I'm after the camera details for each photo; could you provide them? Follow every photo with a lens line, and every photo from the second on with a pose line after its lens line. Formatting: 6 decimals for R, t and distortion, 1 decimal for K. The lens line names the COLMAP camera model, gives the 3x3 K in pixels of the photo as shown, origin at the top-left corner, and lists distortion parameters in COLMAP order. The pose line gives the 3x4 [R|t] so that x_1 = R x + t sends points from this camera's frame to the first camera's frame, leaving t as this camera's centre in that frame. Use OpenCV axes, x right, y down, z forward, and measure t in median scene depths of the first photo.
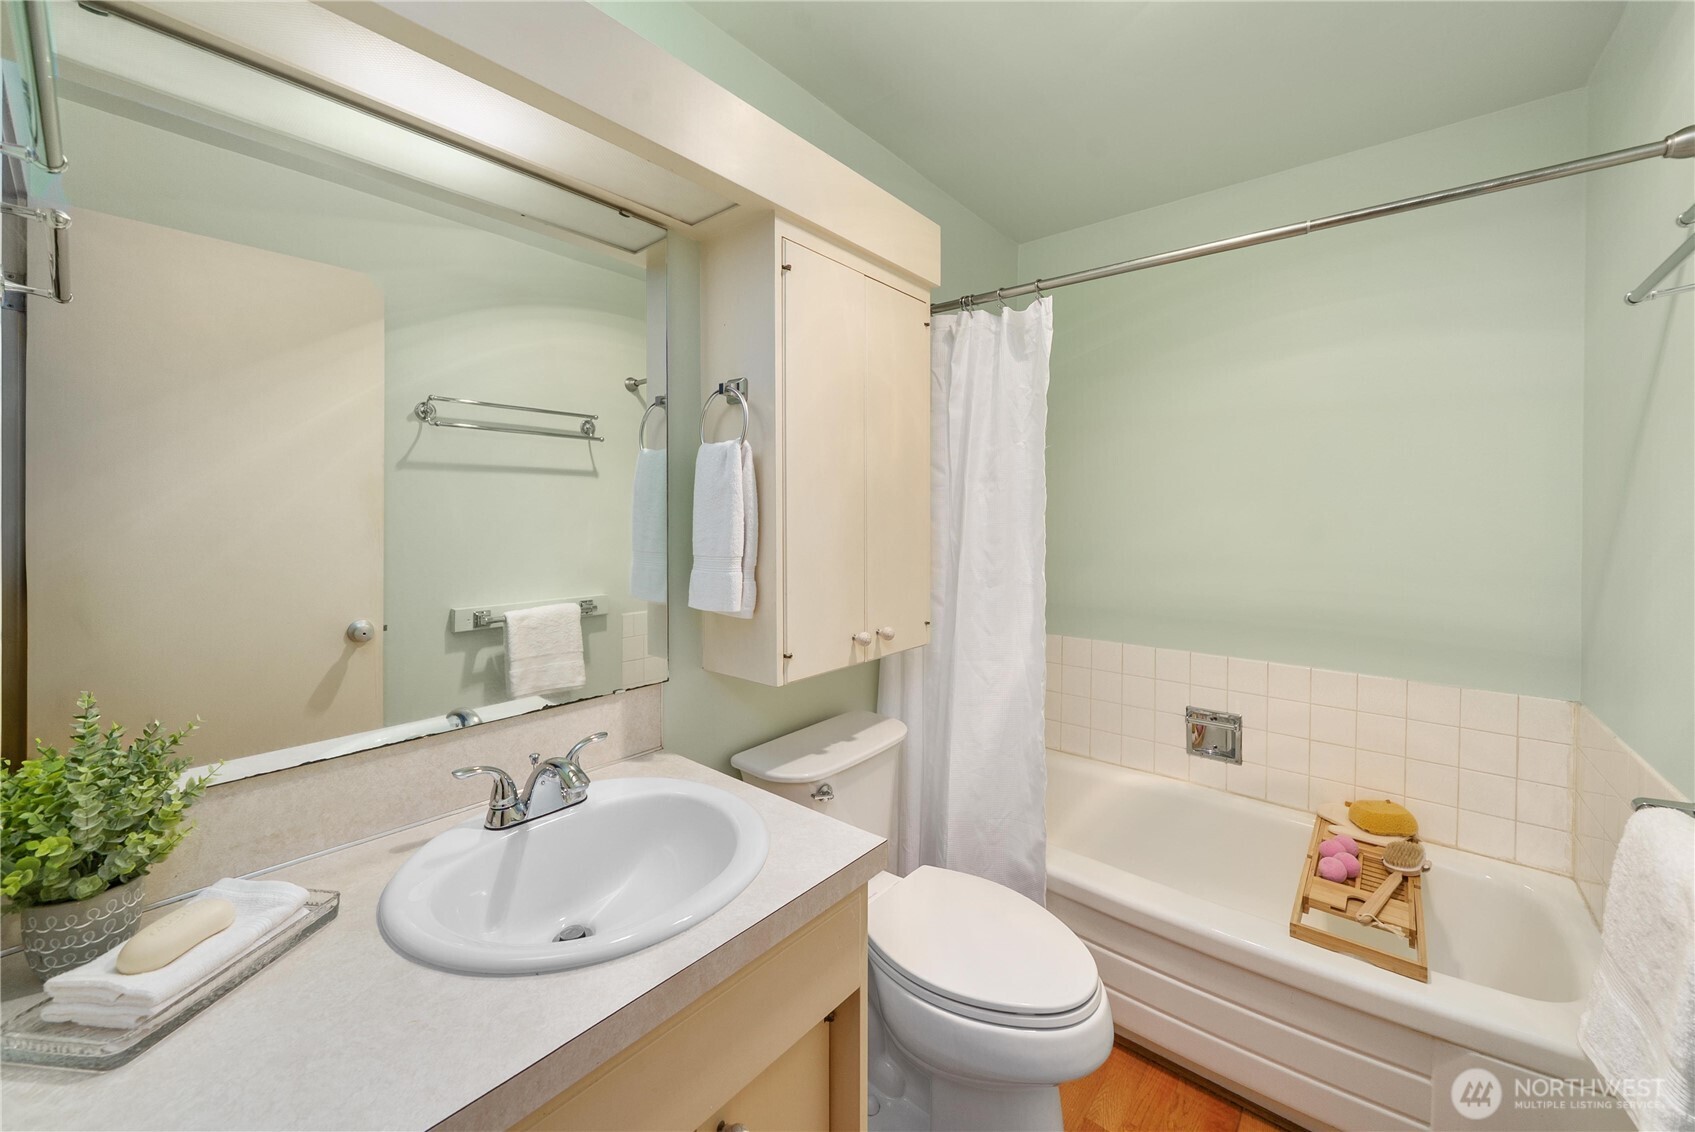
lens RADIAL K [[635.1, 0, 856.9], [0, 635.1, 535.1], [0, 0, 1]] dist [-0.011432, -0.000189]
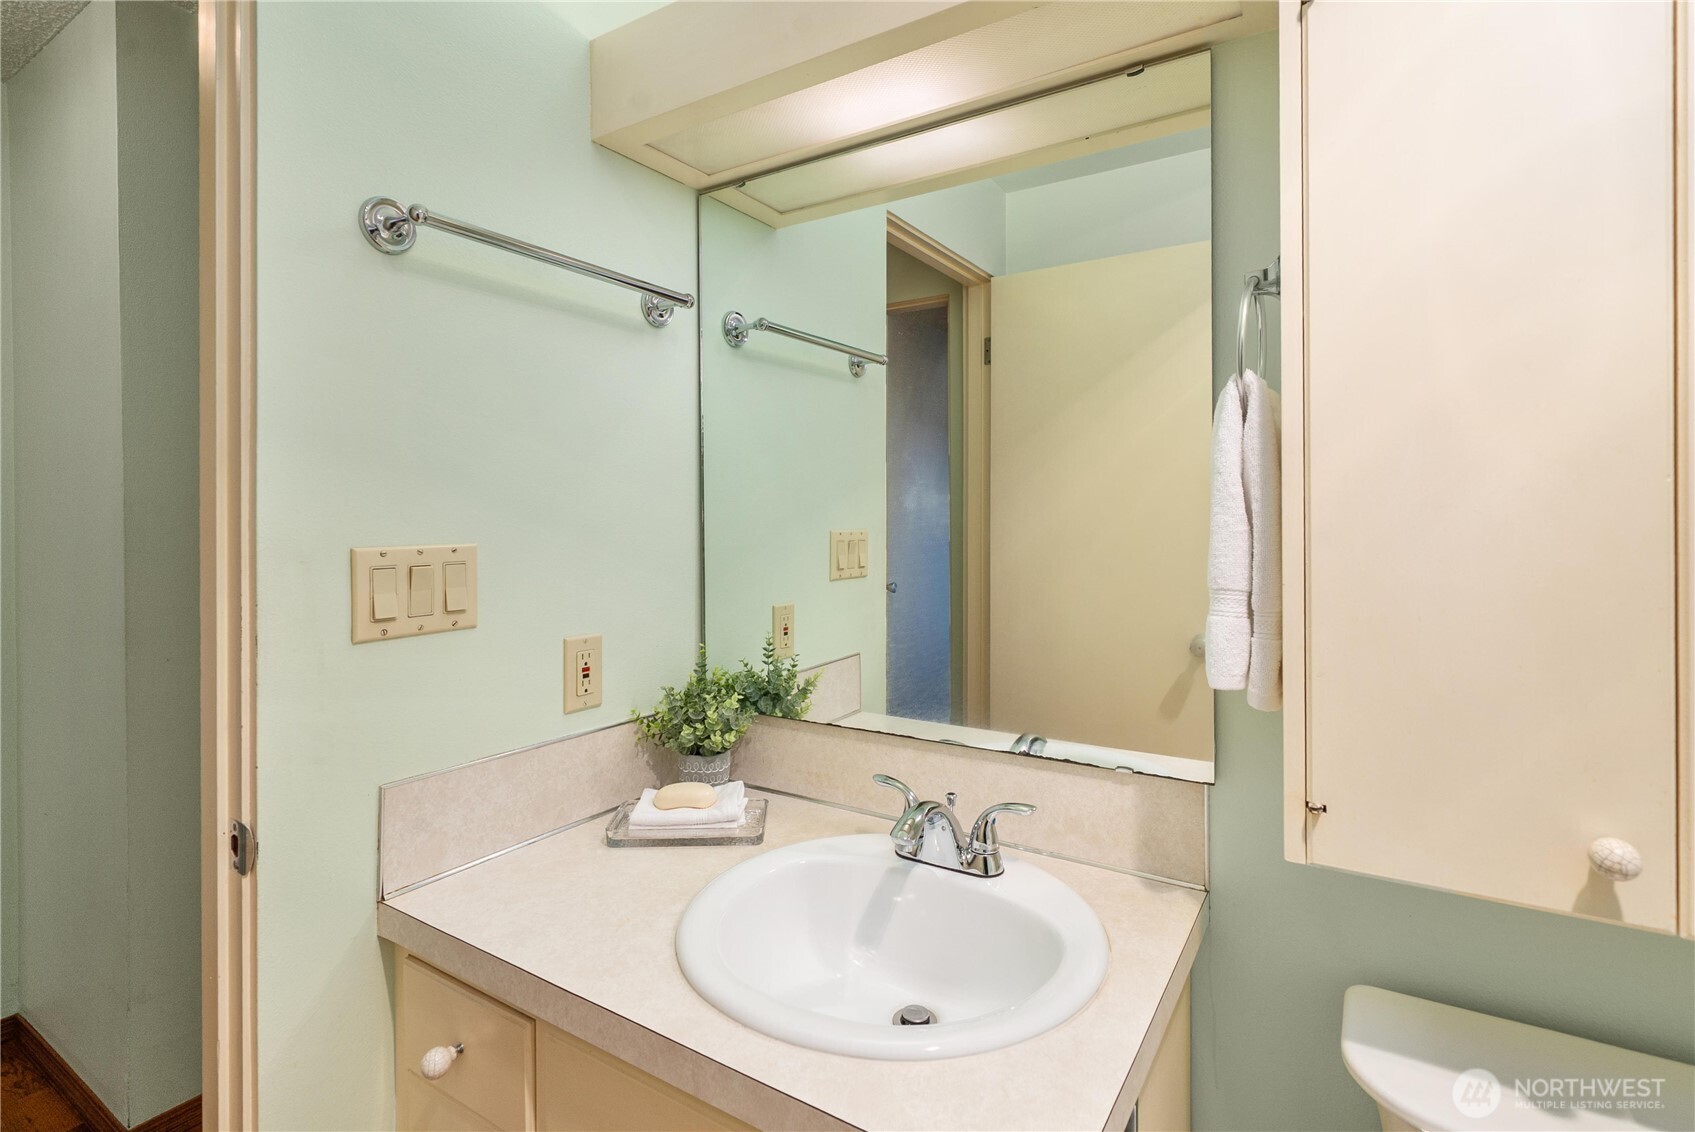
lens RADIAL K [[821.6, 0, 847.0], [0, 821.6, 525.1], [0, 0, 1]] dist [-0.005408, -0.000977]
pose [[0.123046, 0.010119, -0.992349, 0.563719], [-0.025116, 0.999659, 0.007079, -0.021435], [0.992083, 0.024053, 0.123258, 0.706942]]
